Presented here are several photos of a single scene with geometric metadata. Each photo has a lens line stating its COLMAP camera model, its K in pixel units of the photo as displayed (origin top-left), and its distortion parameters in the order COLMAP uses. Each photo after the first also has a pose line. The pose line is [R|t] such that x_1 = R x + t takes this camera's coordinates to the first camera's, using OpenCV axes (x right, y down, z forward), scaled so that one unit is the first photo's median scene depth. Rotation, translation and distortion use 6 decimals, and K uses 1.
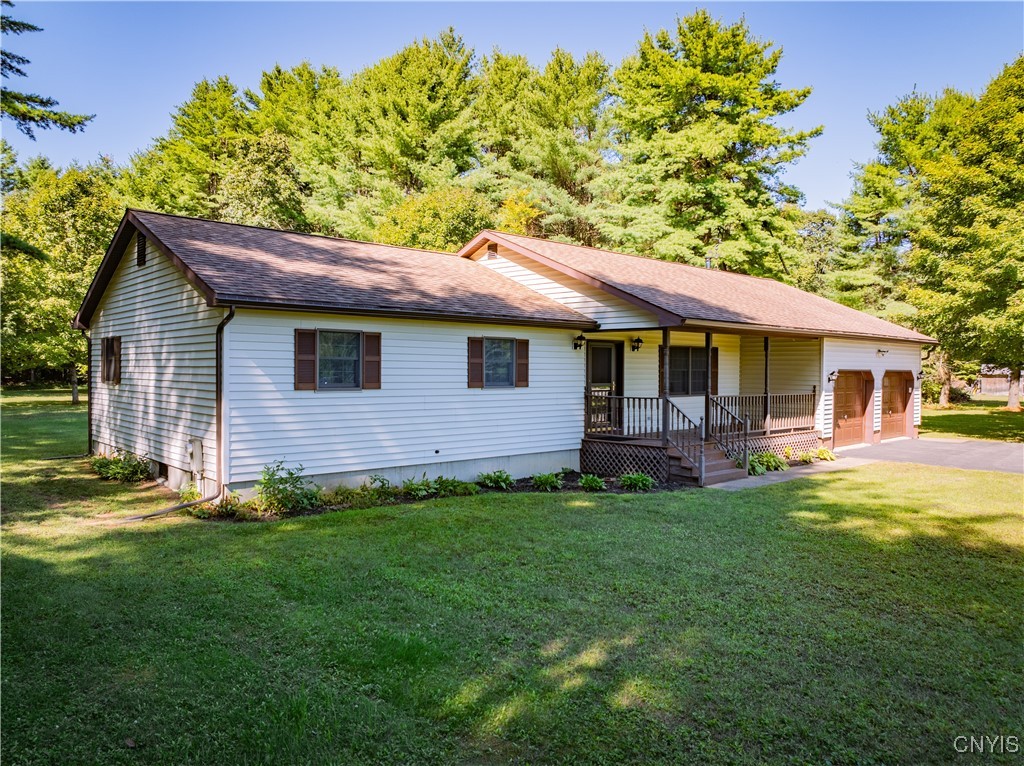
lens RADIAL K [[712.0, 0, 518.0], [0, 712.0, 382.8], [0, 0, 1]] dist [-0.020842, 0.000102]
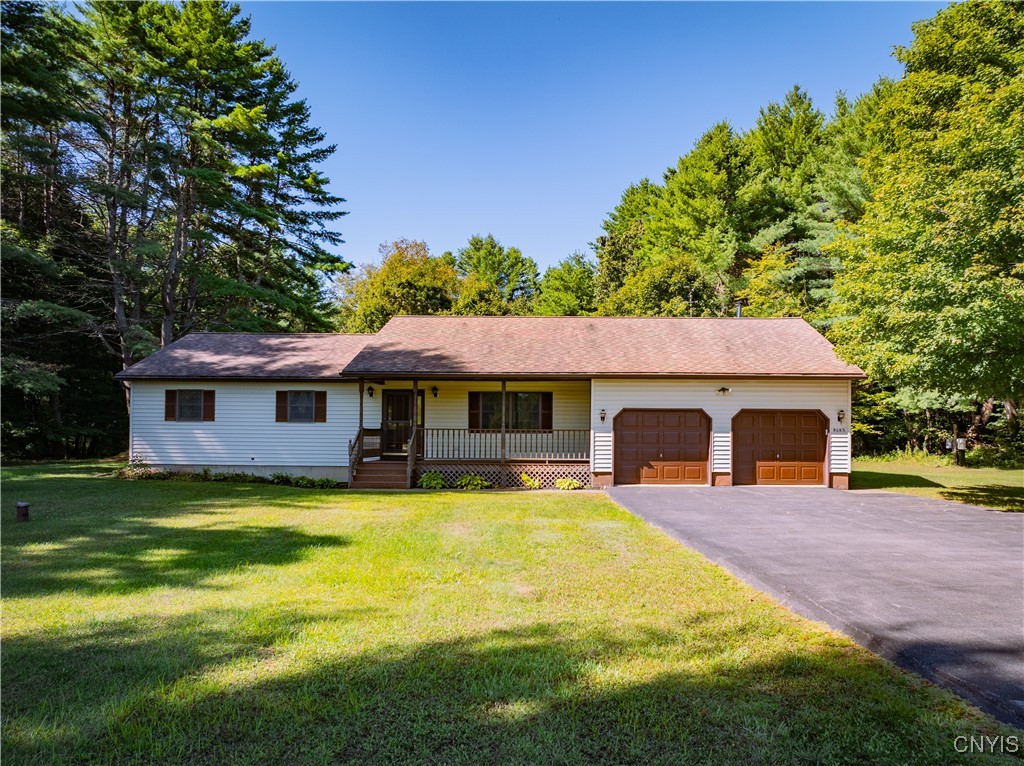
lens RADIAL K [[712.0, 0, 538.9], [0, 712.0, 435.5], [0, 0, 1]] dist [-0.020842, 0.000102]
pose [[0.739500, 0.001243, -0.673156, 1.434243], [-0.014919, 0.999783, -0.014543, 0.051982], [0.672991, 0.020797, 0.739358, 0.192518]]
